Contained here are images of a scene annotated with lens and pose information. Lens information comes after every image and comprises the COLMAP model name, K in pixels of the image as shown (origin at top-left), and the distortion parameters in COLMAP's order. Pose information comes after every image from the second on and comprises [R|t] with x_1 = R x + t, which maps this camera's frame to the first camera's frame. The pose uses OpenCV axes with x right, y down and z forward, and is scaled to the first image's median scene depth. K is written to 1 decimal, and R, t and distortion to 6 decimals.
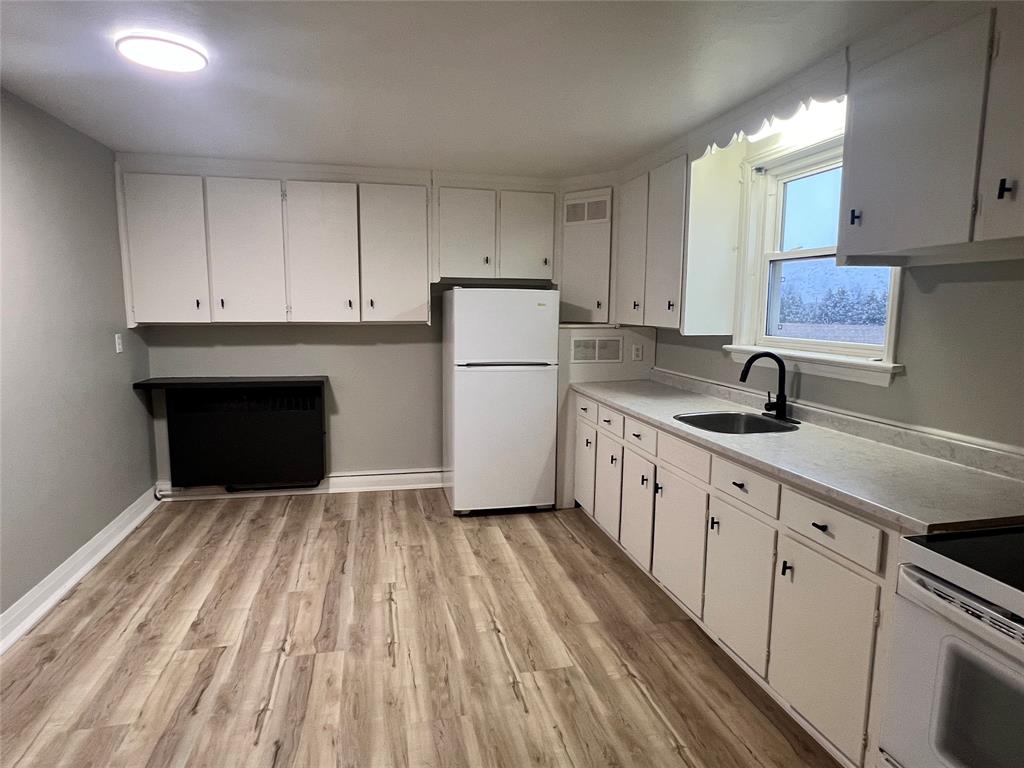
lens RADIAL K [[576.6, 0, 505.5], [0, 576.6, 384.7], [0, 0, 1]] dist [0.011815, -0.001281]
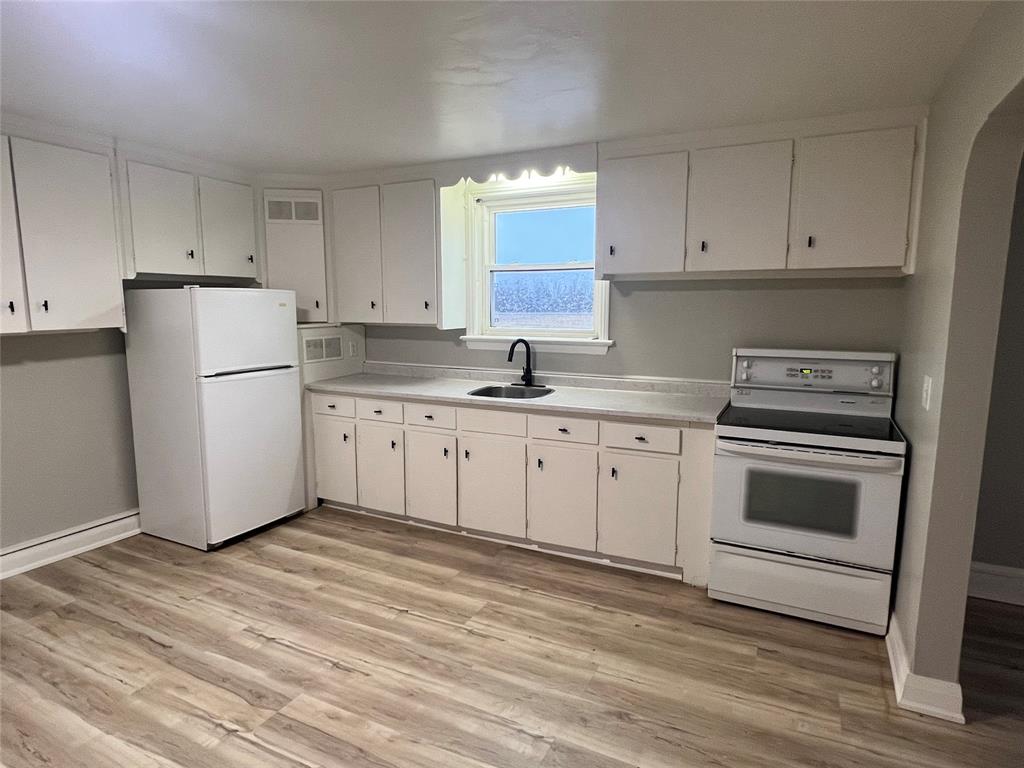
lens RADIAL K [[576.6, 0, 502.6], [0, 576.6, 387.5], [0, 0, 1]] dist [0.011815, -0.001281]
pose [[0.649783, -0.120669, 0.750480, -0.531260], [0.110243, 0.991840, 0.064026, -0.028767], [-0.752083, 0.041132, 0.657784, 0.113729]]
